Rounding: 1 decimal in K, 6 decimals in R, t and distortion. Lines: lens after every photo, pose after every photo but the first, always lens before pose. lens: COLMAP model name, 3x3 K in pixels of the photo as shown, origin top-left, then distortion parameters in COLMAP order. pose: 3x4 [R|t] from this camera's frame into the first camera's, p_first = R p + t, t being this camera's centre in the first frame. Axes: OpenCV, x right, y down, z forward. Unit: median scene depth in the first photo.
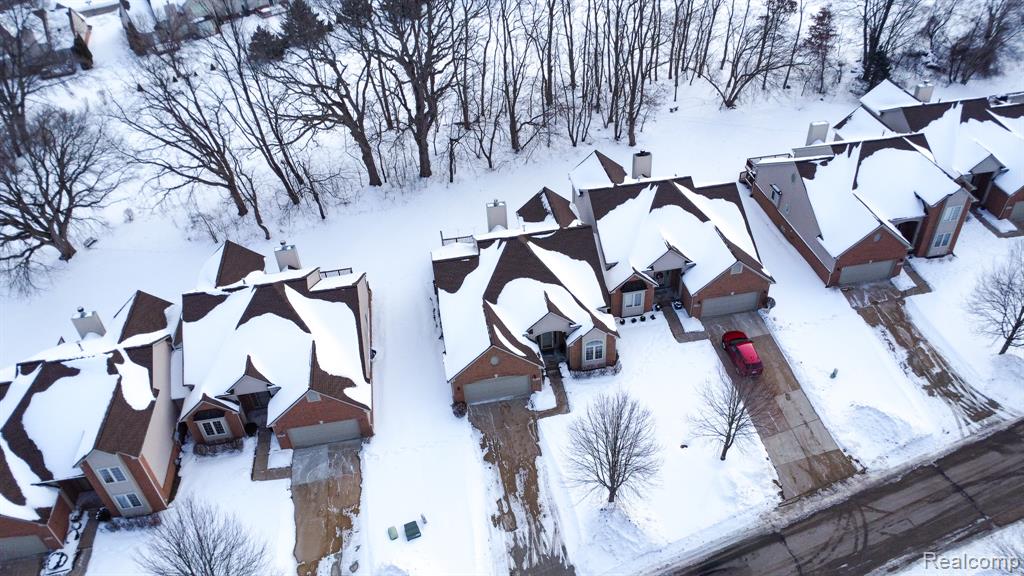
lens RADIAL K [[746.6, 0, 513.4], [0, 746.6, 283.3], [0, 0, 1]] dist [-0.031992, -0.006840]
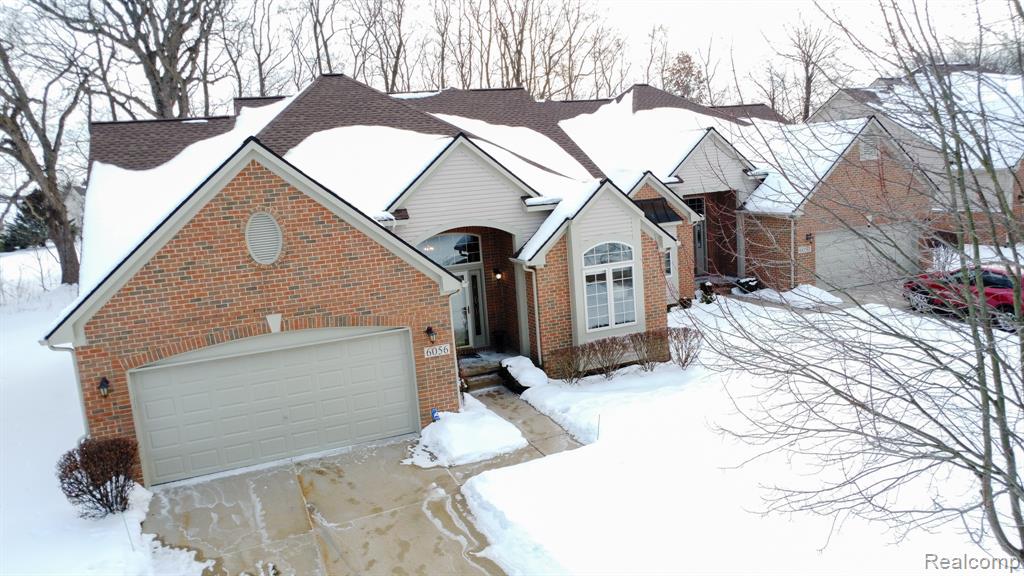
lens RADIAL K [[746.6, 0, 513.7], [0, 746.6, 289.7], [0, 0, 1]] dist [-0.031992, -0.006840]
pose [[0.974085, -0.056334, 0.219056, 0.000578], [0.156336, 0.867588, -0.472069, 0.216443], [-0.163457, 0.494082, 0.853911, 0.690987]]
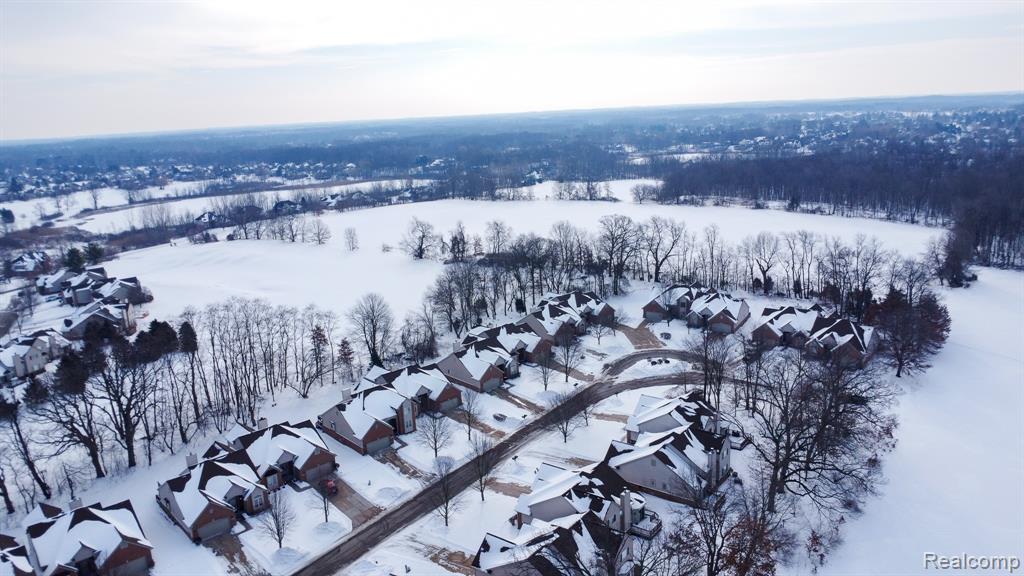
lens RADIAL K [[746.6, 0, 510.2], [0, 746.6, 281.1], [0, 0, 1]] dist [-0.031992, -0.006840]
pose [[0.852769, -0.108832, 0.510824, -0.266101], [0.327600, 0.873189, -0.360860, 0.498780], [-0.406773, 0.475076, 0.780281, -1.127954]]
